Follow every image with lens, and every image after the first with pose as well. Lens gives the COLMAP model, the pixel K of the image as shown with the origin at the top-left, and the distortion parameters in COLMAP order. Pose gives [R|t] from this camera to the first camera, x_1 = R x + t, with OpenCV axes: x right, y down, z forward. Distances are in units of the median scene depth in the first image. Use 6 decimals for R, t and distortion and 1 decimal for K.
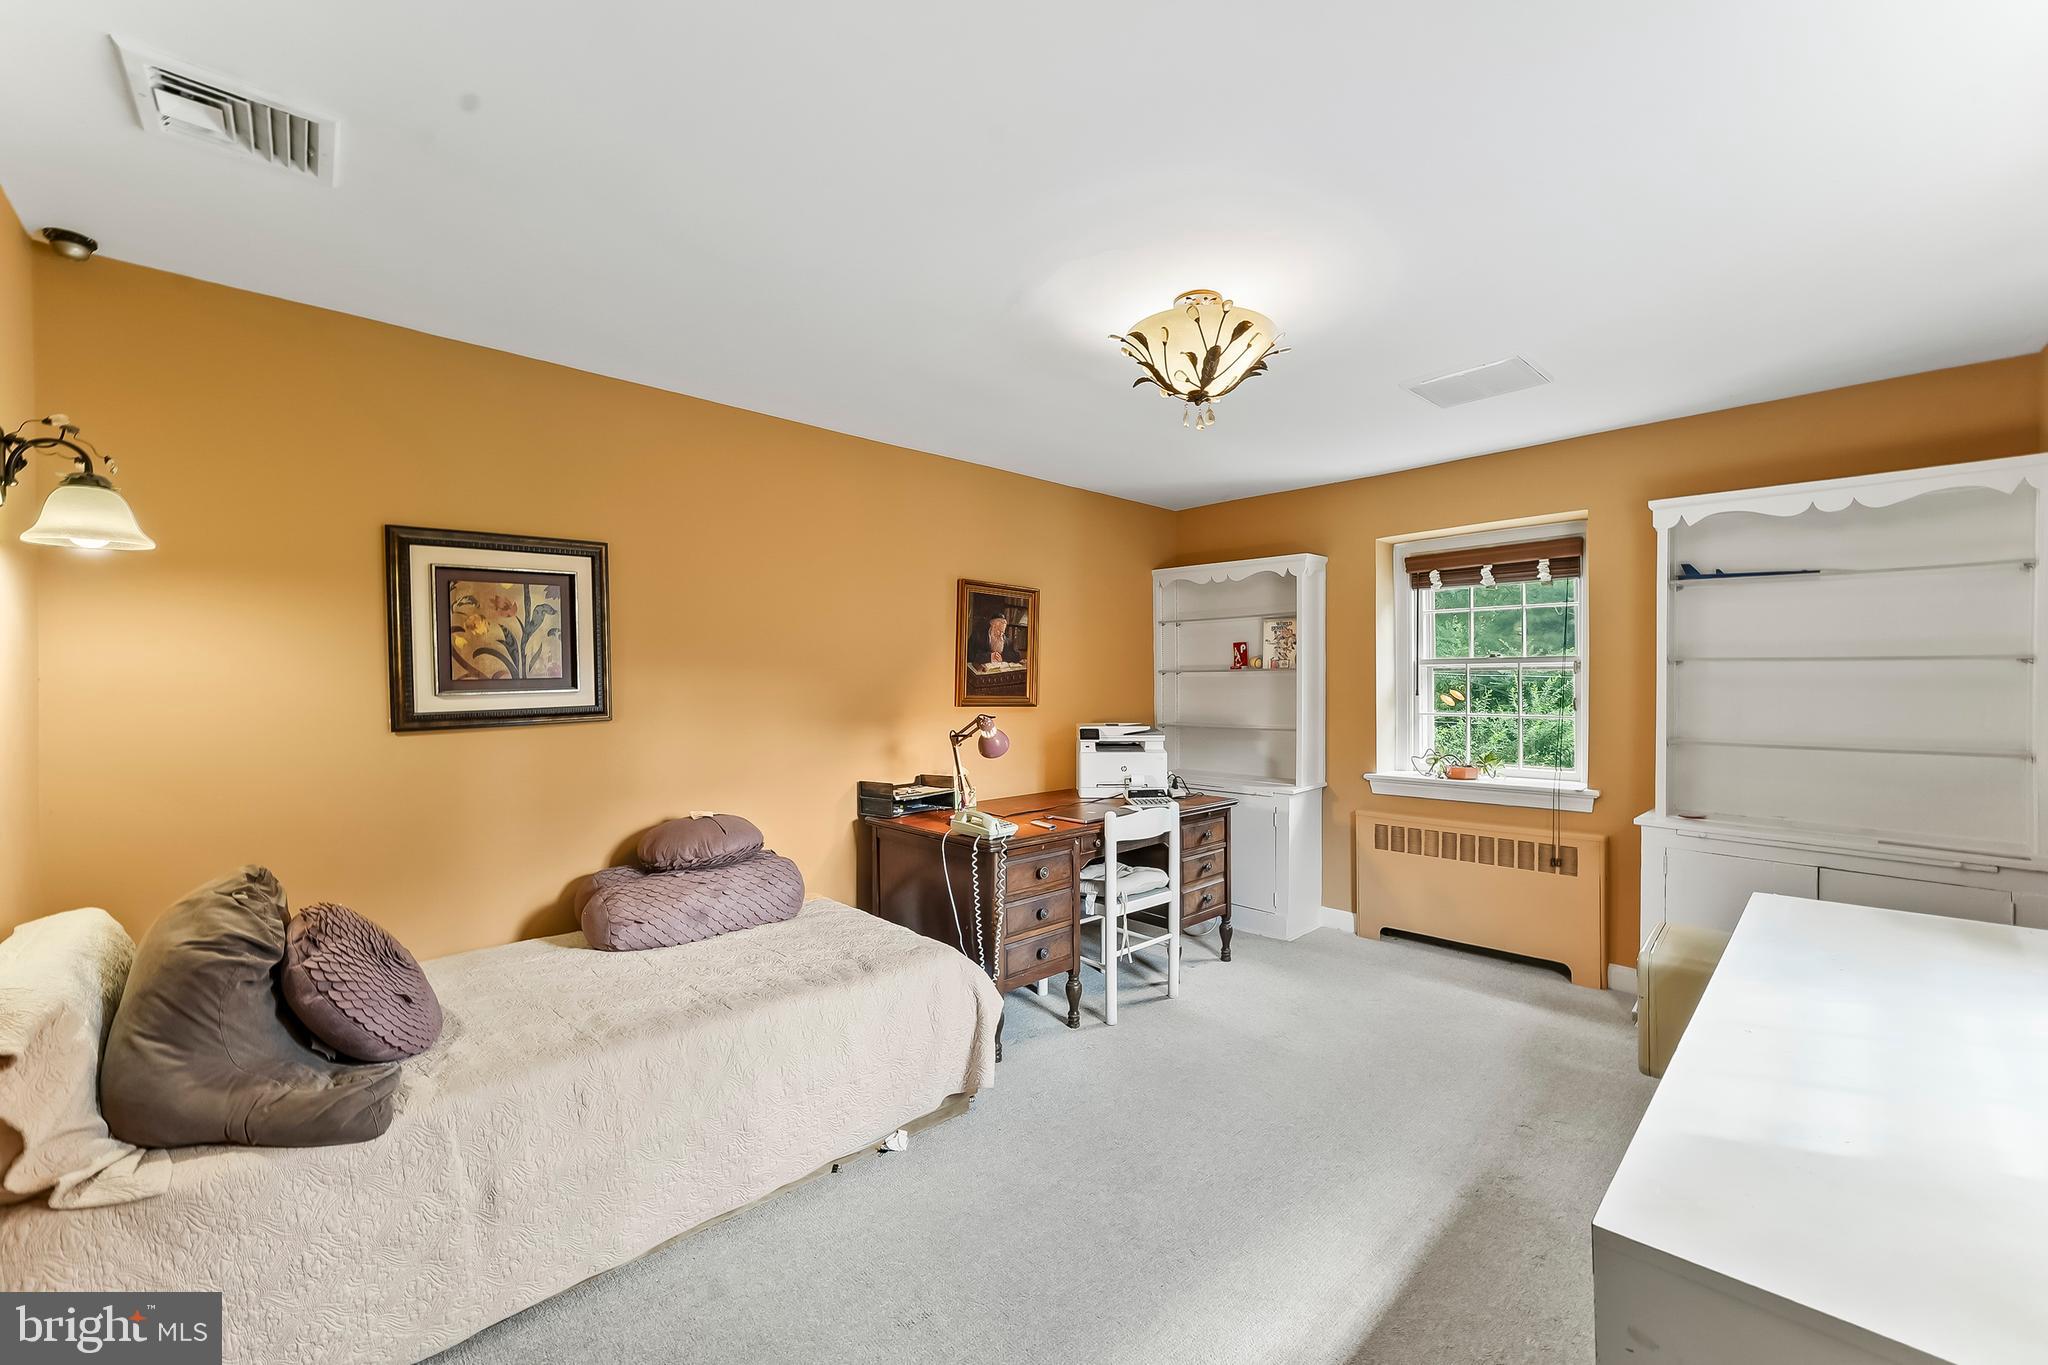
lens RADIAL K [[819.7, 0, 1024.0], [0, 819.7, 682.5], [0, 0, 1]] dist [-0.019399, -0.000037]
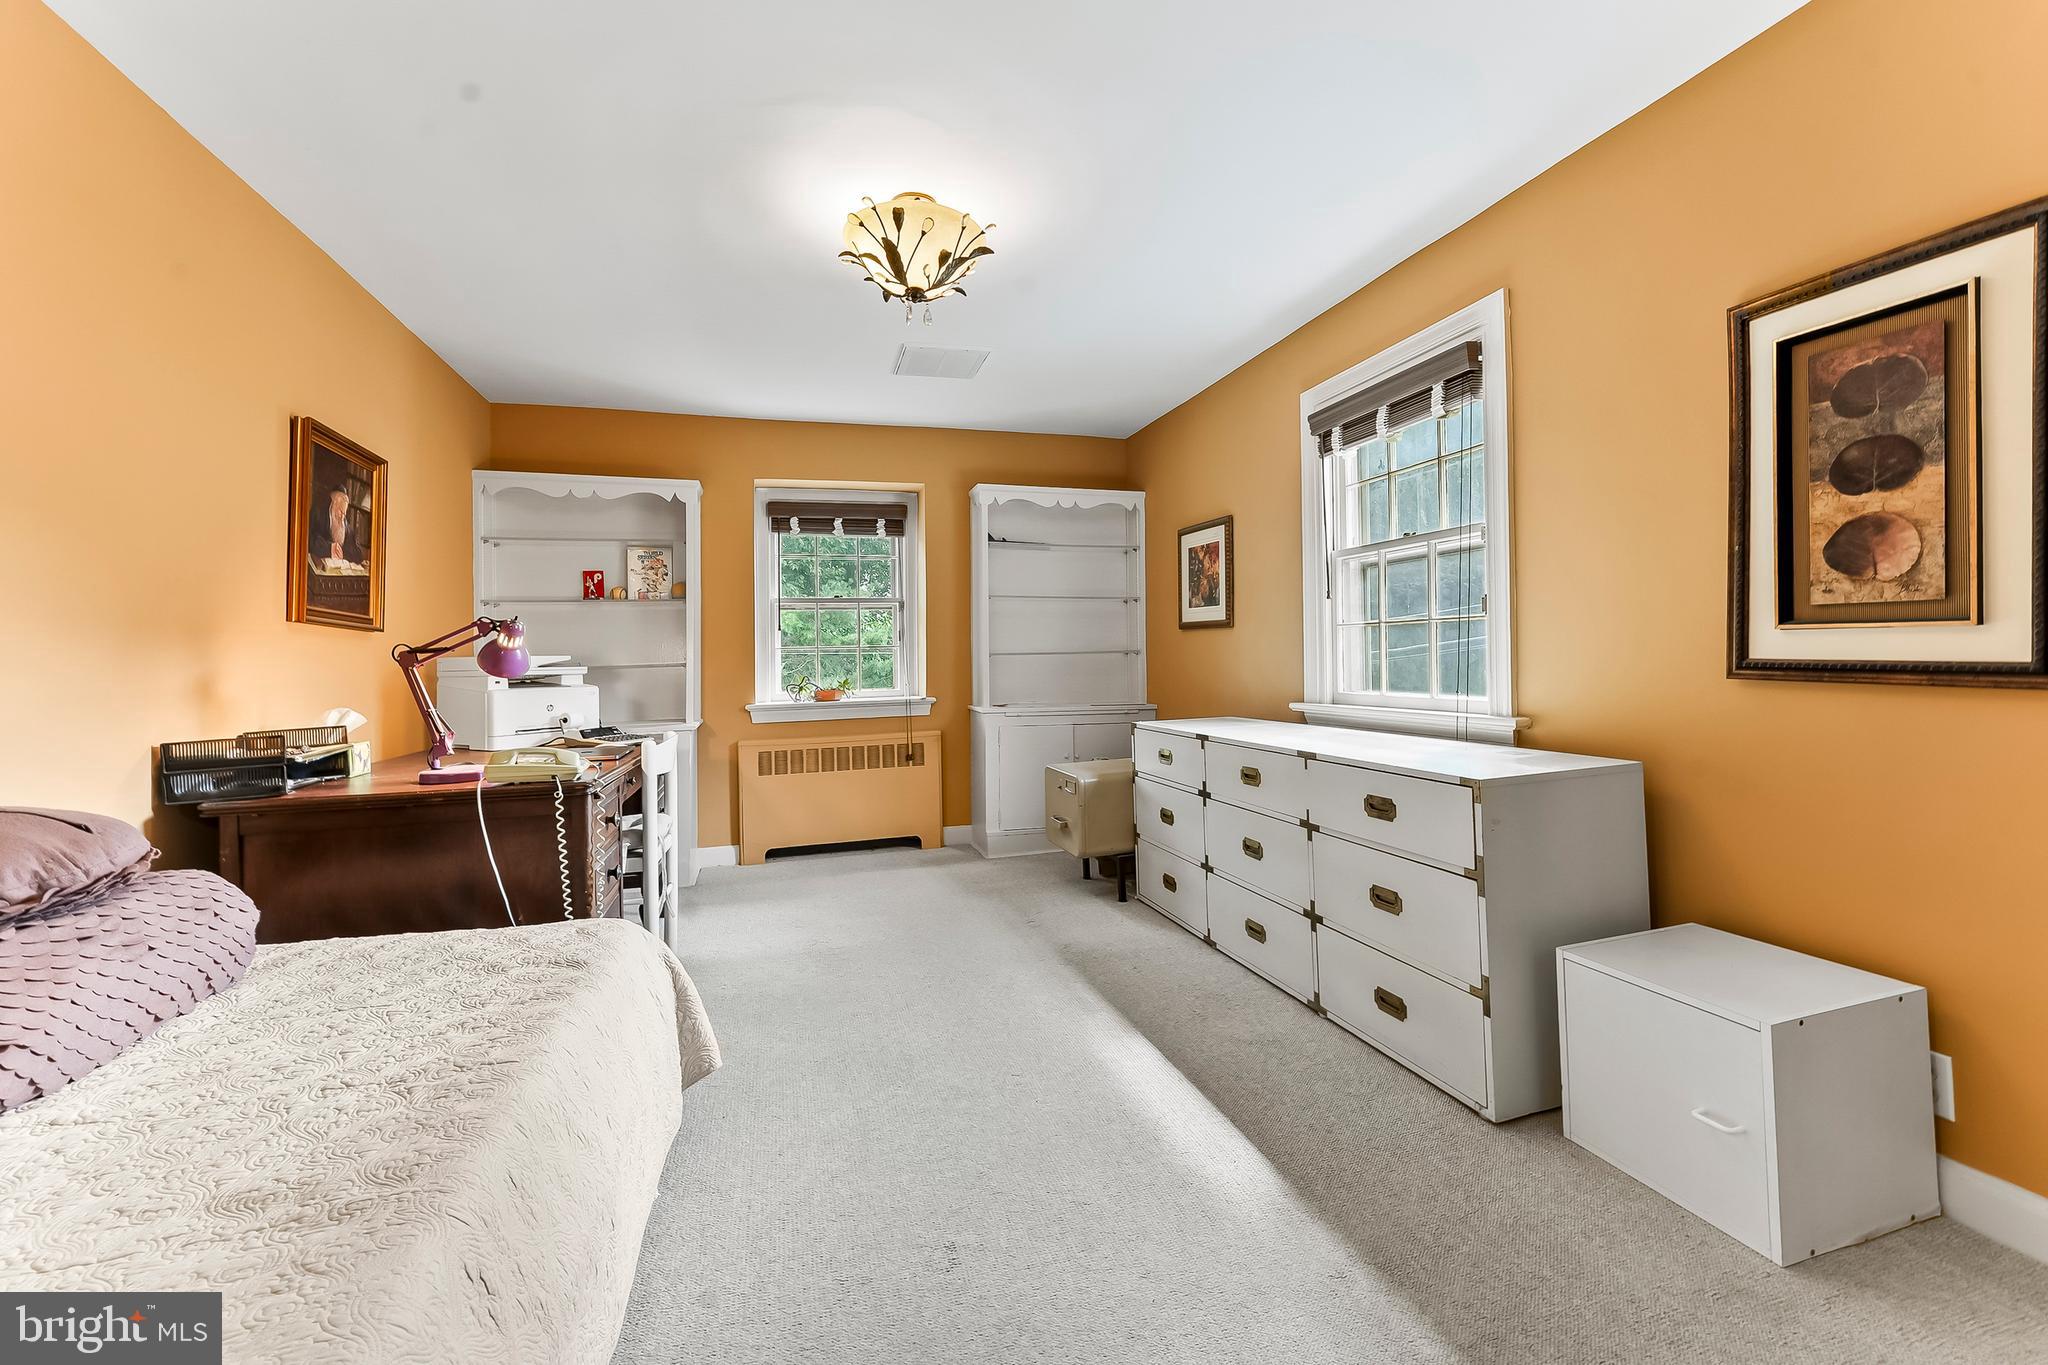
lens RADIAL K [[839.4, 0, 1024.0], [0, 839.4, 648.9], [0, 0, 1]] dist [-0.026372, -0.000120]
pose [[0.437349, 0.009151, 0.899245, -0.391095], [0.023036, 0.999506, -0.021375, 0.074985], [-0.898997, 0.030063, 0.436922, 0.234652]]
